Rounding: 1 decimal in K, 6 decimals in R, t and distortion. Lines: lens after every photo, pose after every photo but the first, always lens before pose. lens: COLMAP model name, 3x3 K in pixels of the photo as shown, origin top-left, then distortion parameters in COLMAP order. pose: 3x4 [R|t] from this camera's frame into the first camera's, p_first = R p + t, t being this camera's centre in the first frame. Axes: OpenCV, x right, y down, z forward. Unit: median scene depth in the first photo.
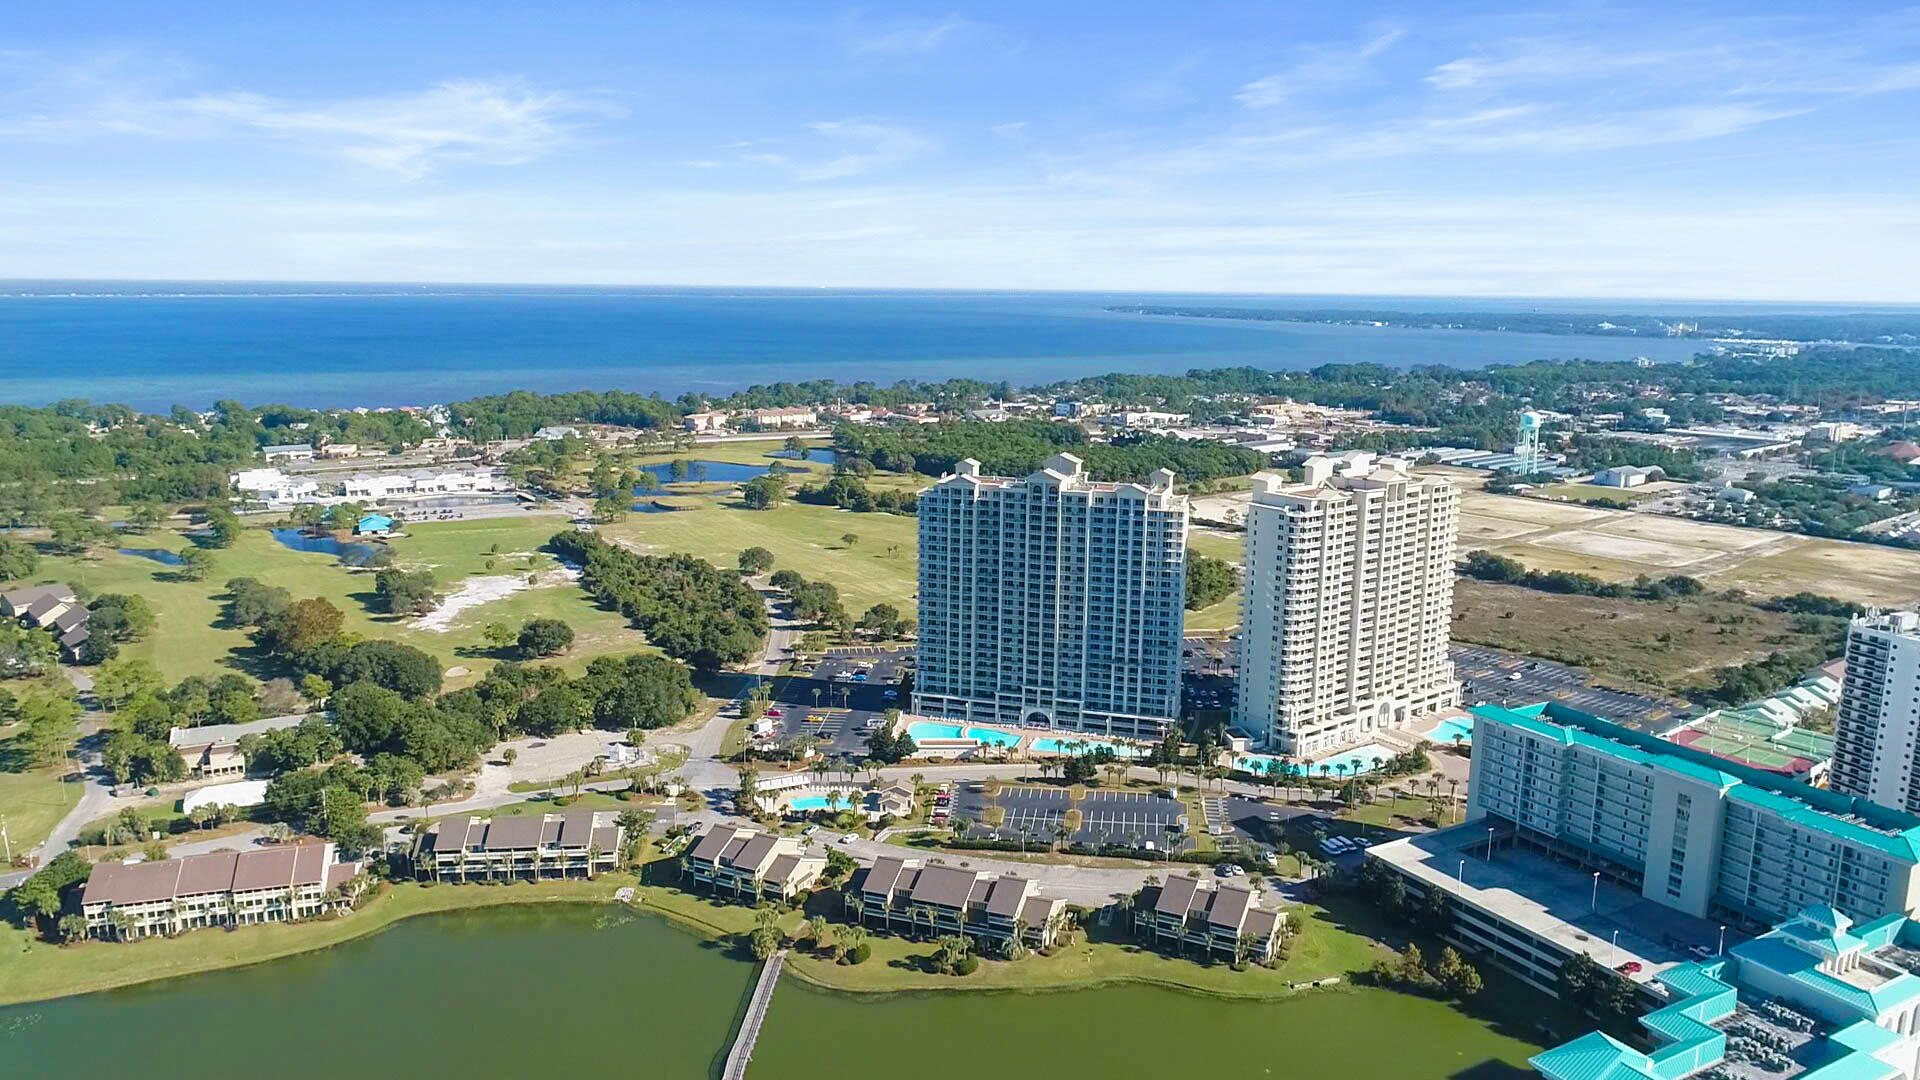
lens RADIAL K [[1339.0, 0, 960.0], [0, 1339.0, 540.0], [0, 0, 1]] dist [-0.000755, -0.003589]
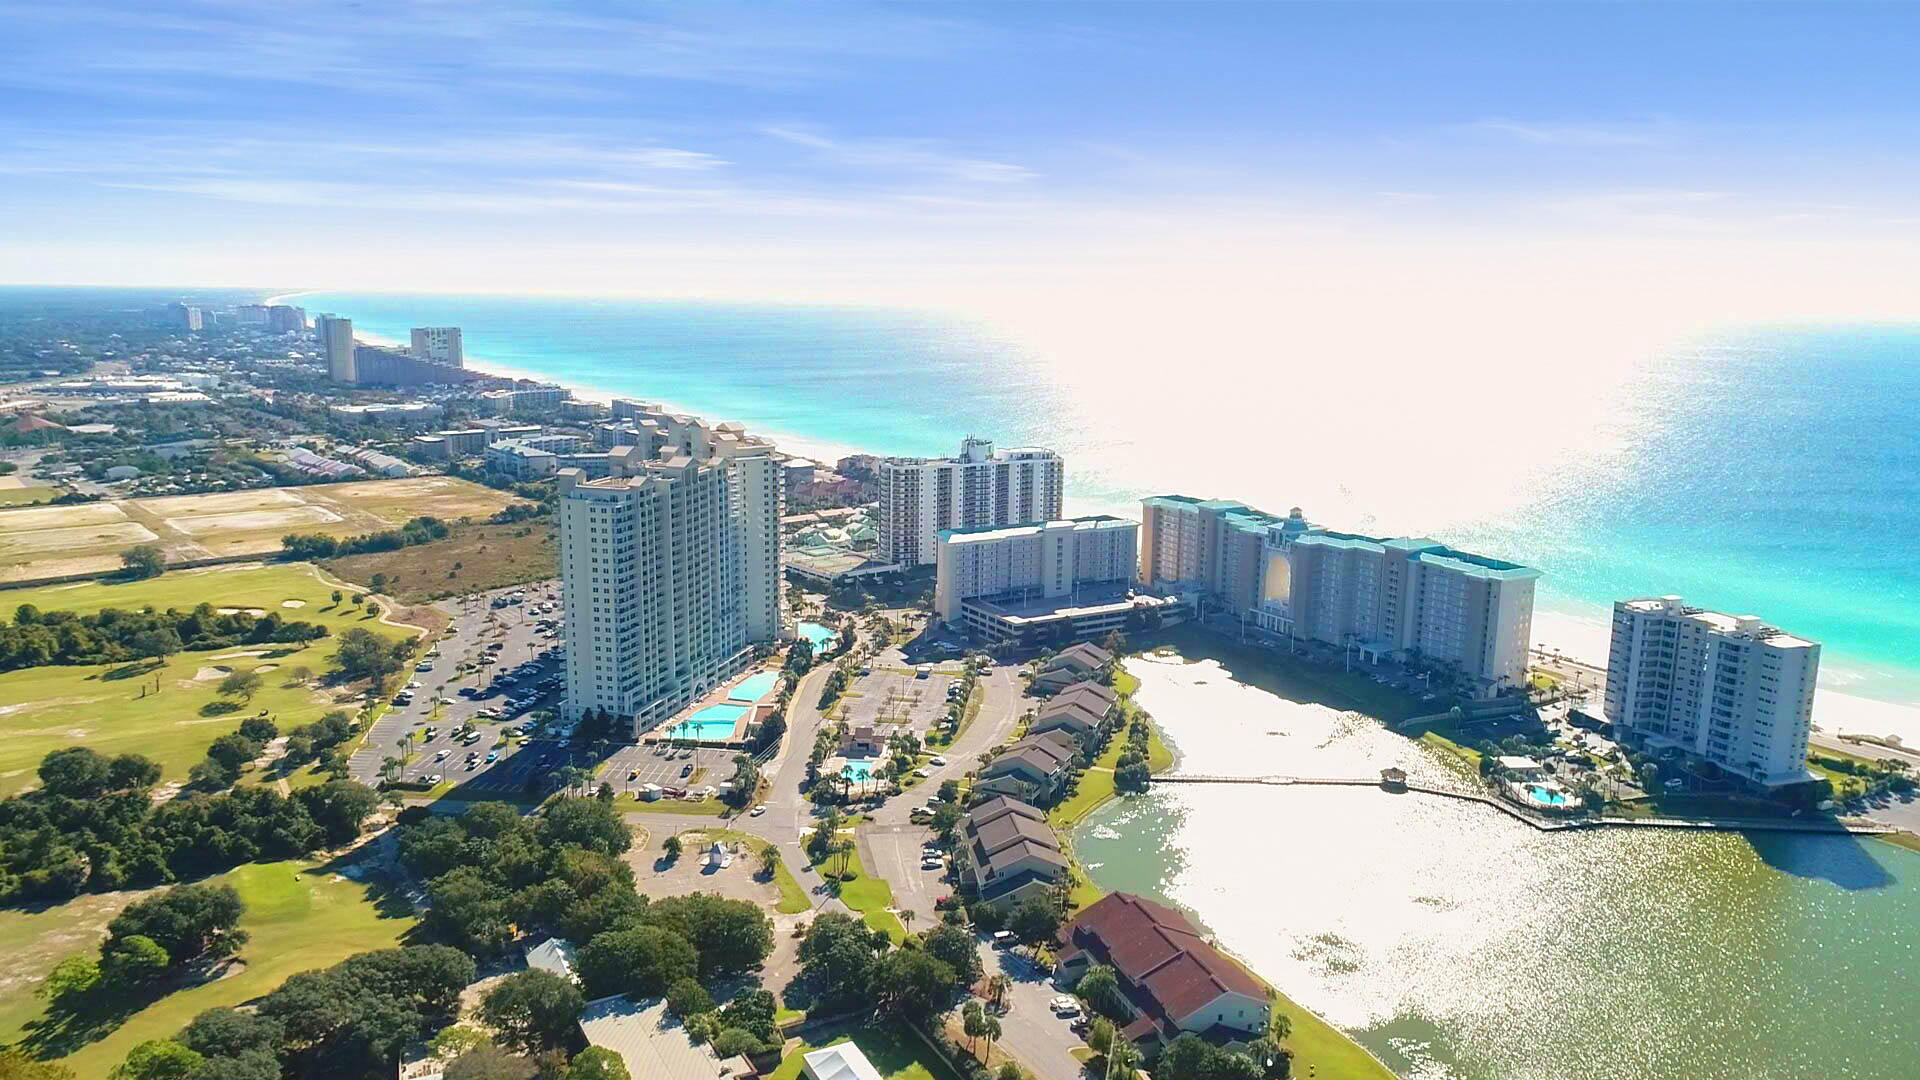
lens RADIAL K [[1339.5, 0, 960.0], [0, 1339.5, 540.0], [0, 0, 1]] dist [-0.003494, 0.001047]
pose [[-0.031520, -0.193968, 0.980501, -0.968940], [0.172314, 0.965246, 0.196490, -0.155261], [-0.984538, 0.175147, 0.002998, 0.764127]]
